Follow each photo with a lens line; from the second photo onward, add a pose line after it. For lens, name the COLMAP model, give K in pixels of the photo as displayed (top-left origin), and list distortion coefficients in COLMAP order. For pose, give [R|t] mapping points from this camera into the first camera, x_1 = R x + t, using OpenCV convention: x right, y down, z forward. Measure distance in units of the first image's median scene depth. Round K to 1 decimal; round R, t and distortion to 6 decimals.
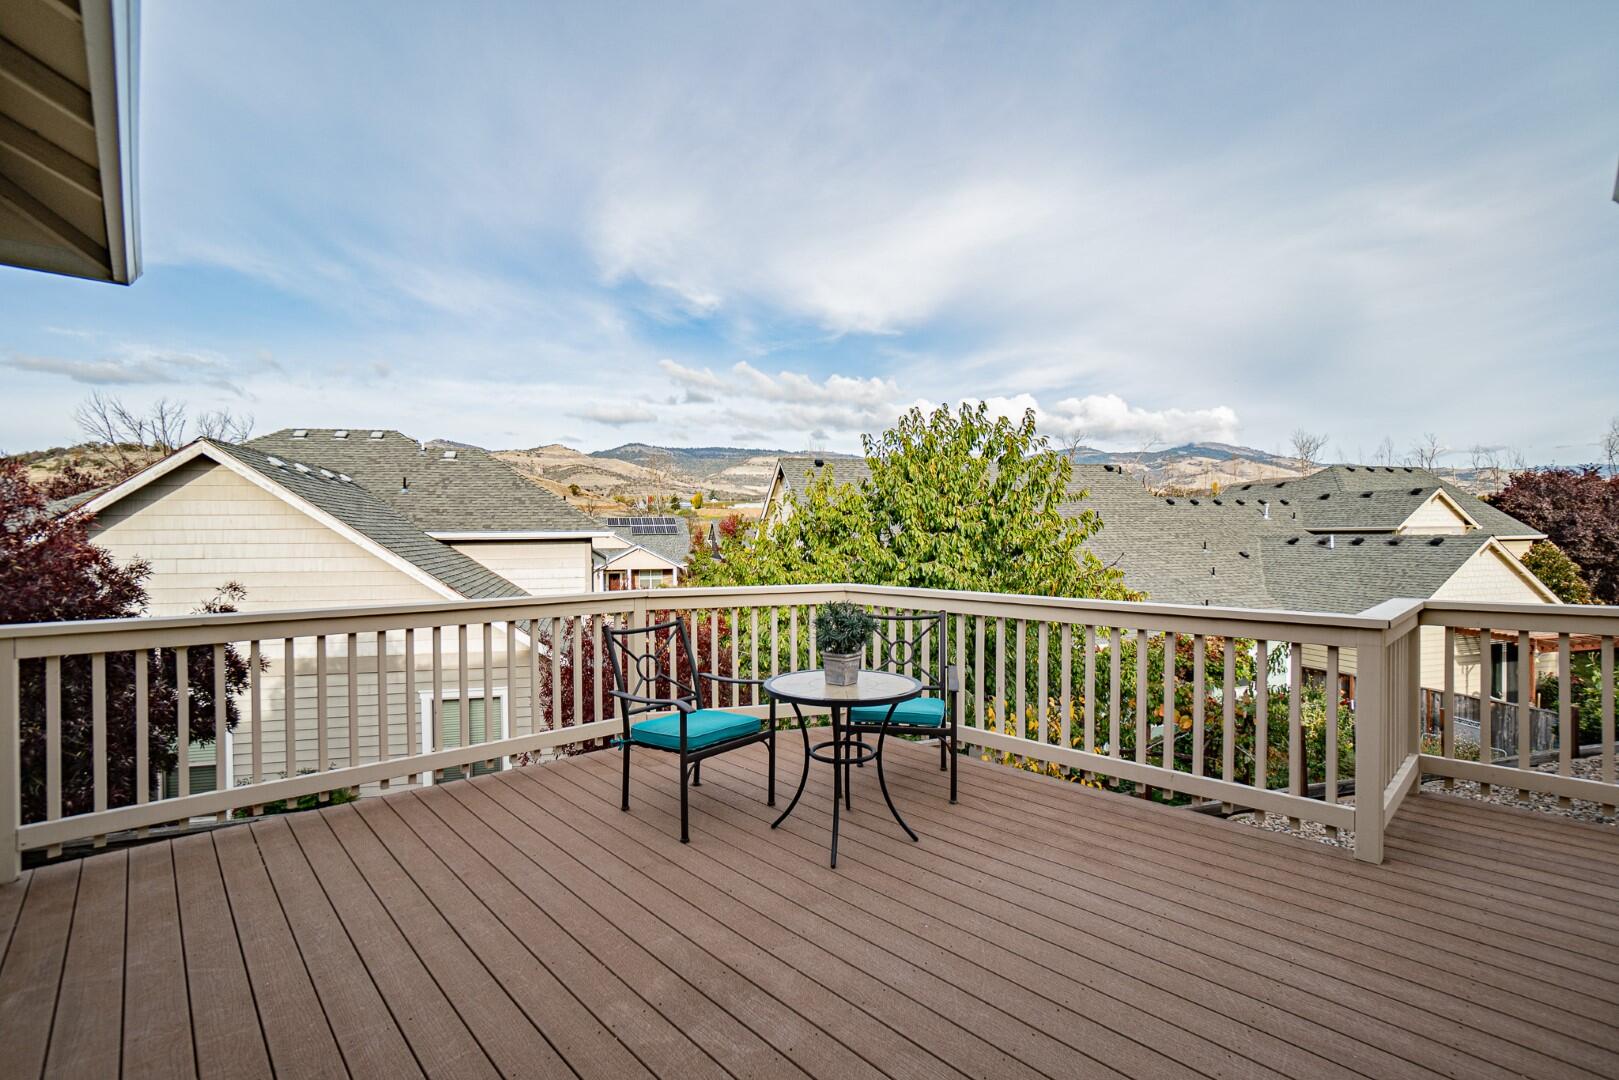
lens RADIAL K [[715.8, 0, 814.9], [0, 715.8, 539.8], [0, 0, 1]] dist [0.017279, 0.001361]
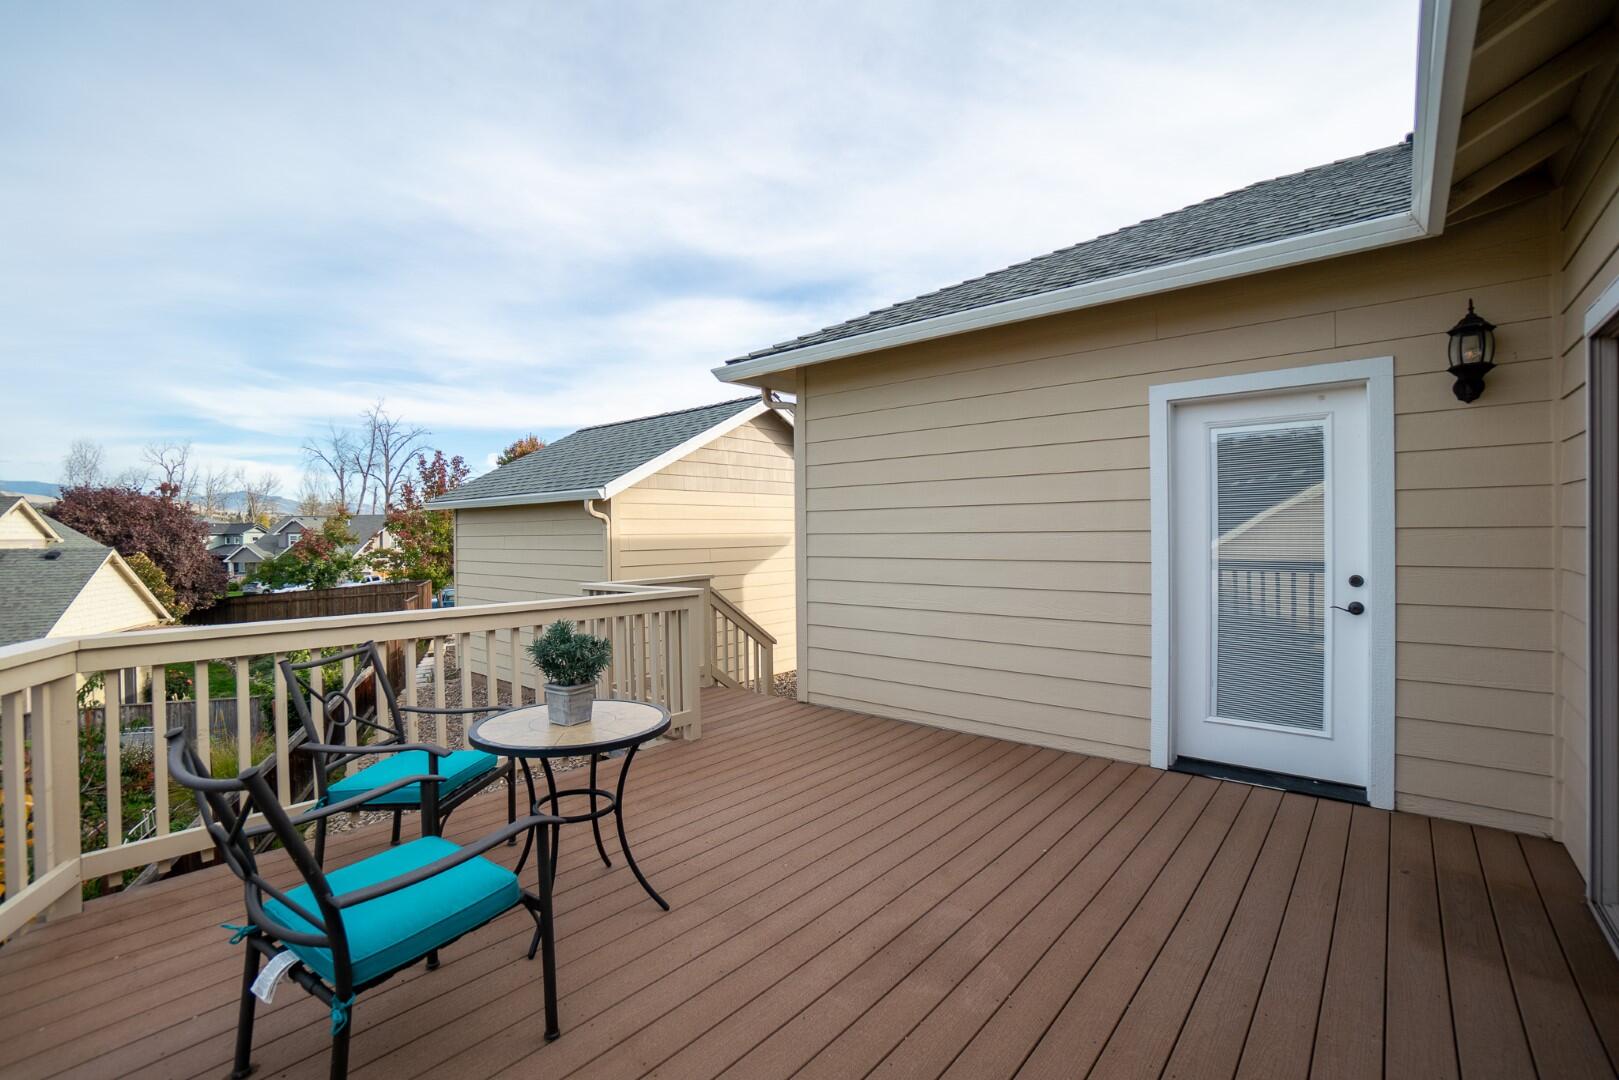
lens RADIAL K [[715.8, 0, 741.3], [0, 715.8, 551.3], [0, 0, 1]] dist [0.017279, 0.001361]
pose [[-0.039634, -0.013579, 0.999122, -0.135818], [0.016981, 0.999754, 0.014261, -0.001407], [-0.999070, 0.017531, -0.039394, 0.144570]]
